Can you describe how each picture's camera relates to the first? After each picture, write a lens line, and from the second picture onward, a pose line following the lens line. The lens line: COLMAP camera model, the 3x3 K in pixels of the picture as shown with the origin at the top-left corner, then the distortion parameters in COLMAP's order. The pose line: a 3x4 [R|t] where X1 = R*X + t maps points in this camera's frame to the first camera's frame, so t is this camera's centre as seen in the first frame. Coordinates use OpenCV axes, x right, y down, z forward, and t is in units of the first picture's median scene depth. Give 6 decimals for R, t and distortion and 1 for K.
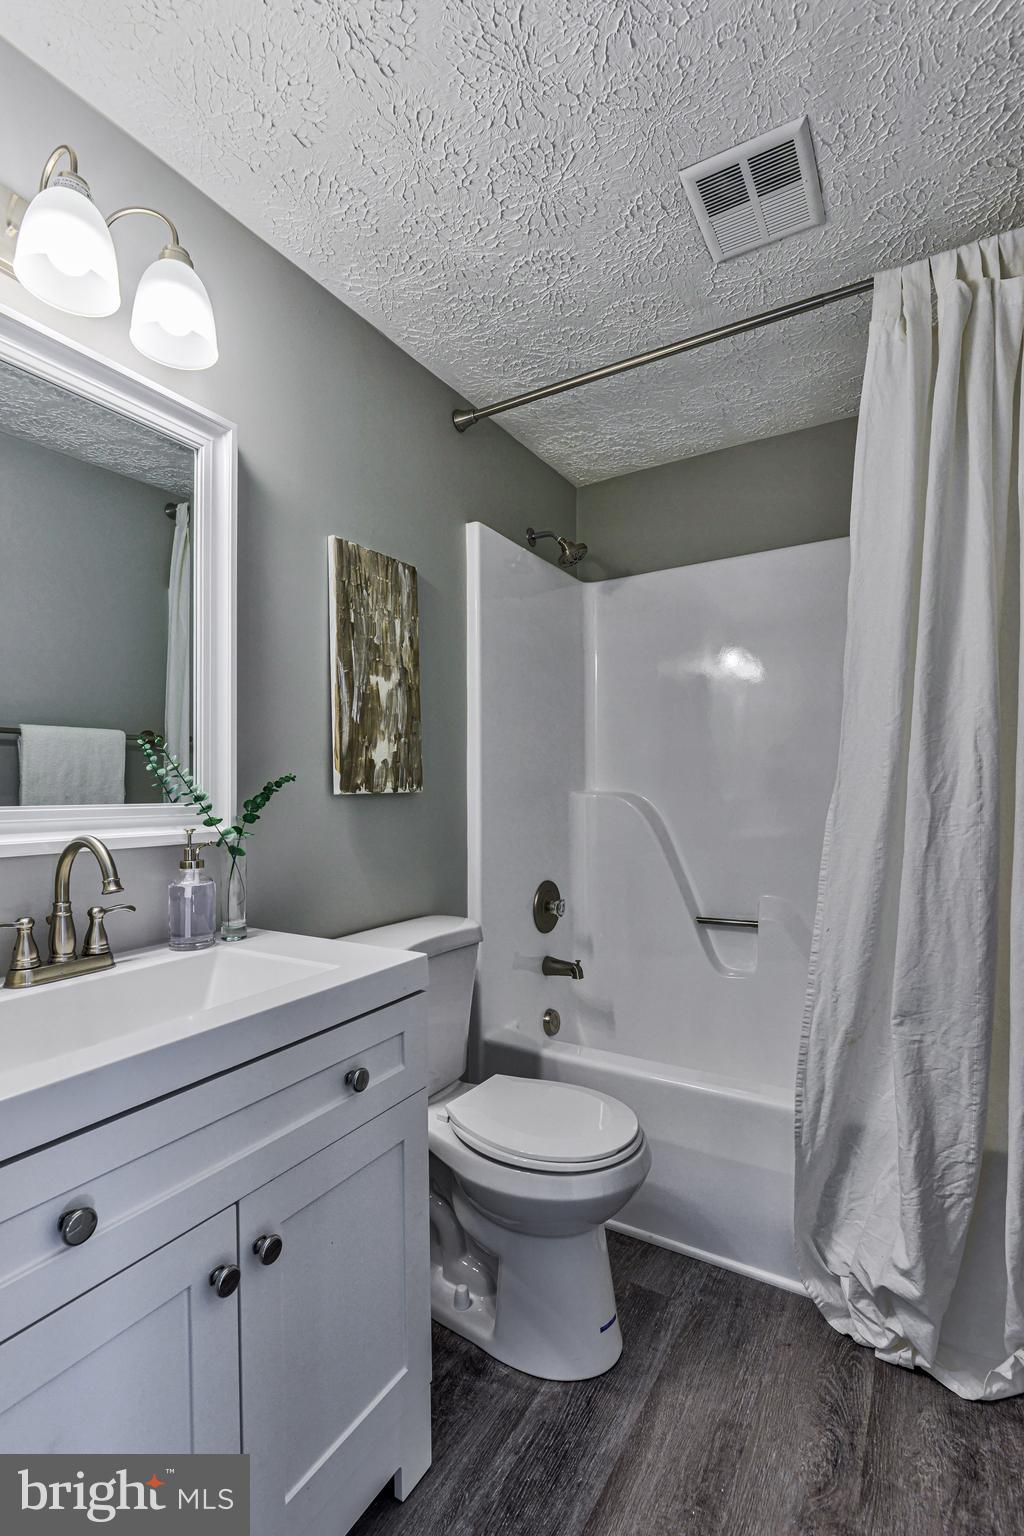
lens RADIAL K [[697.5, 0, 461.8], [0, 697.5, 798.0], [0, 0, 1]] dist [-0.004421, -0.004312]
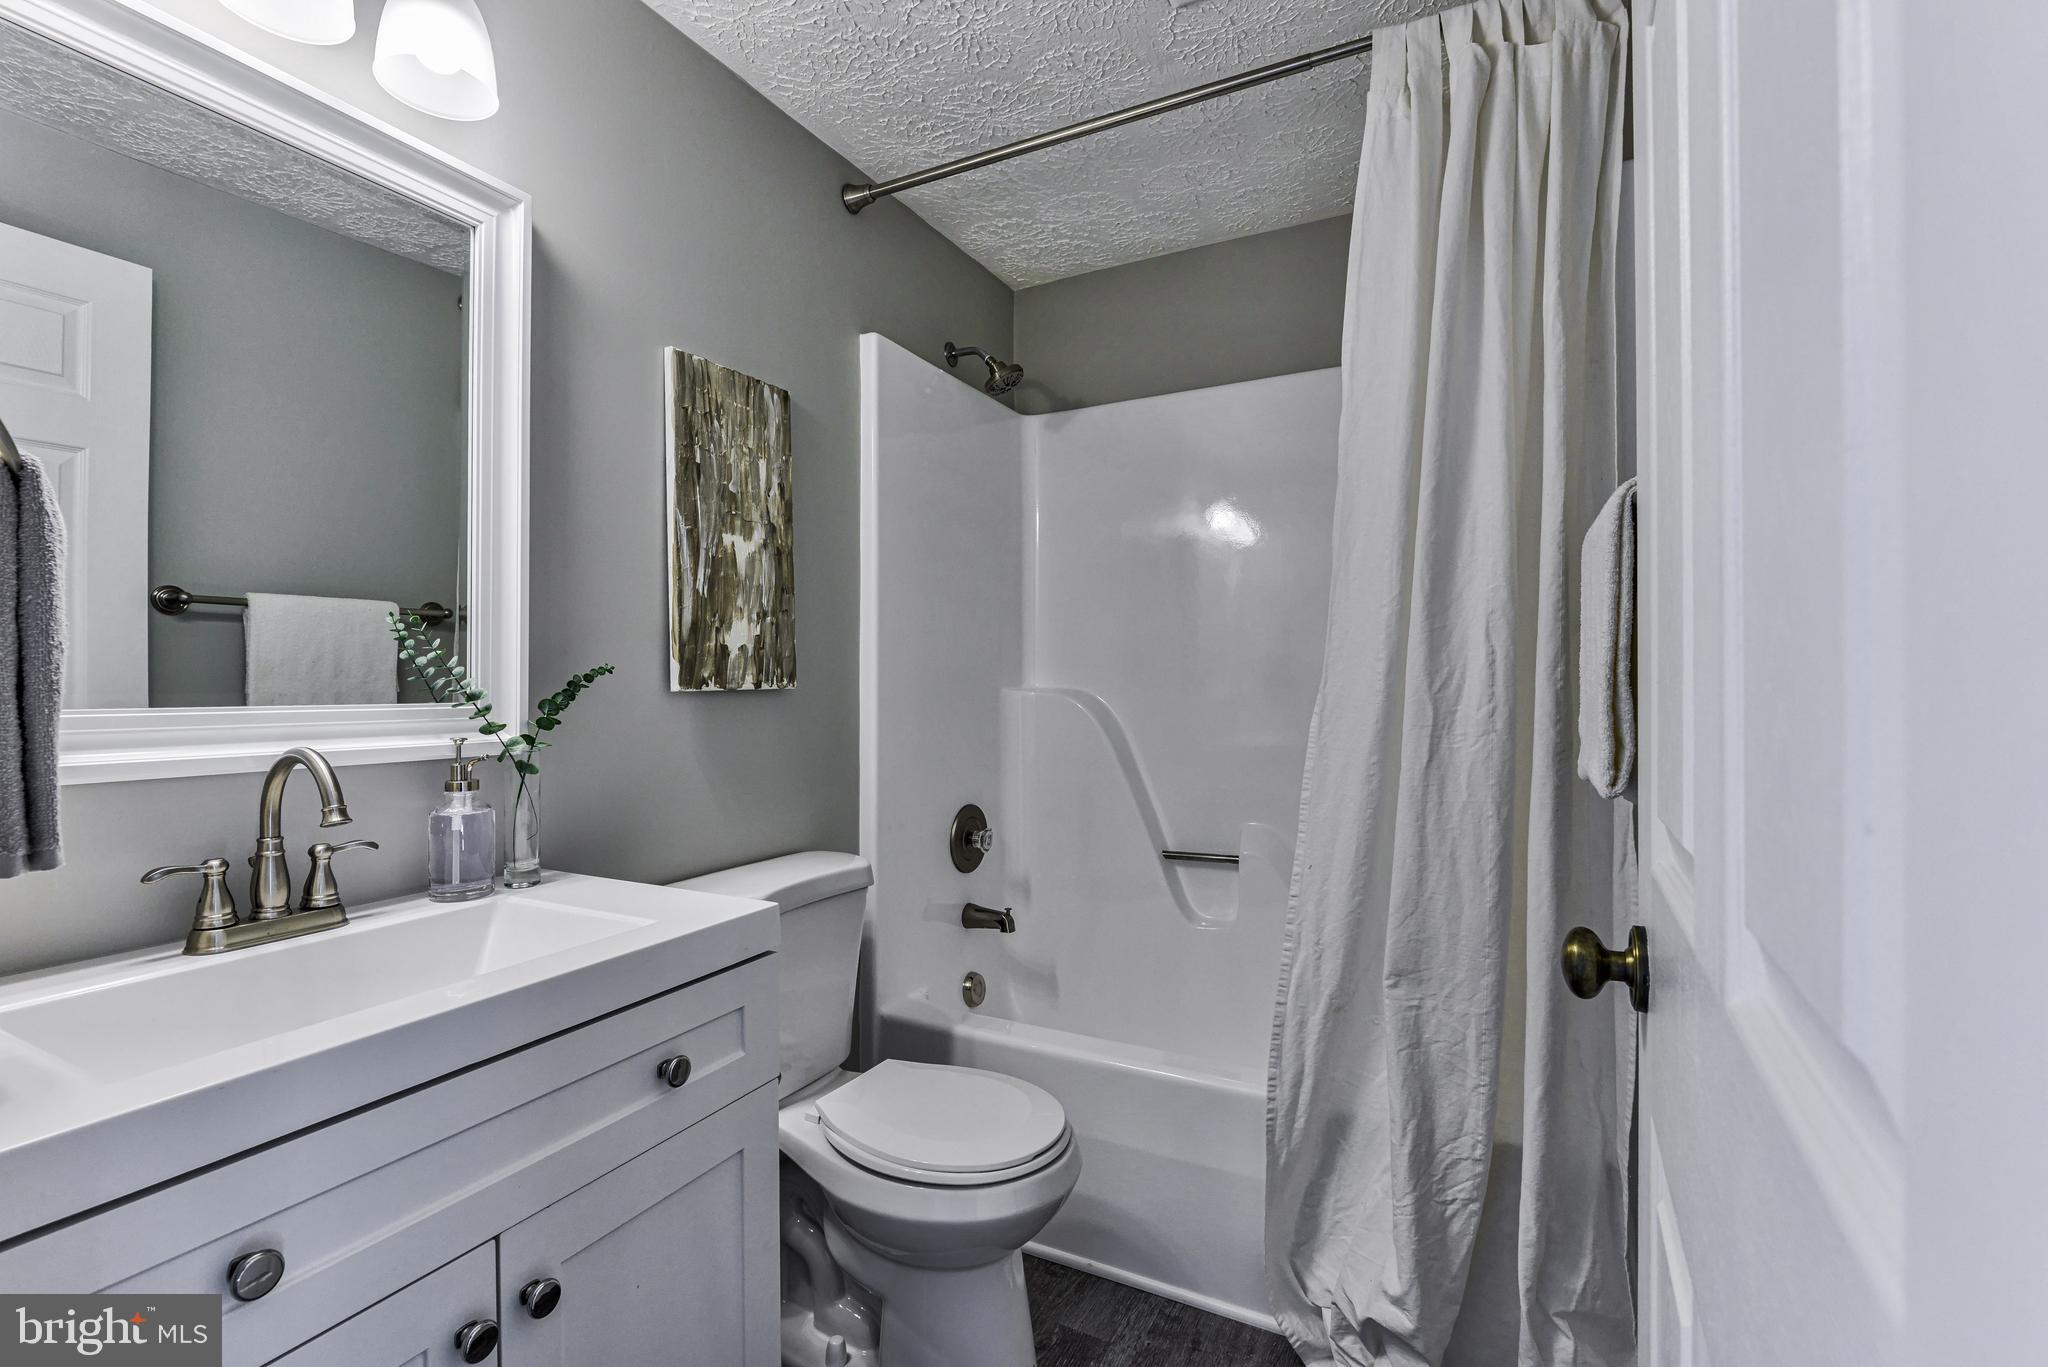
lens RADIAL K [[930.0, 0, 1038.6], [0, 930.0, 690.6], [0, 0, 1]] dist [-0.004421, -0.004312]
pose [[0.997974, 0.004118, 0.063489, 0.153871], [-0.004321, 0.999986, 0.003068, -0.011309], [-0.063476, -0.003336, 0.997978, -0.025707]]
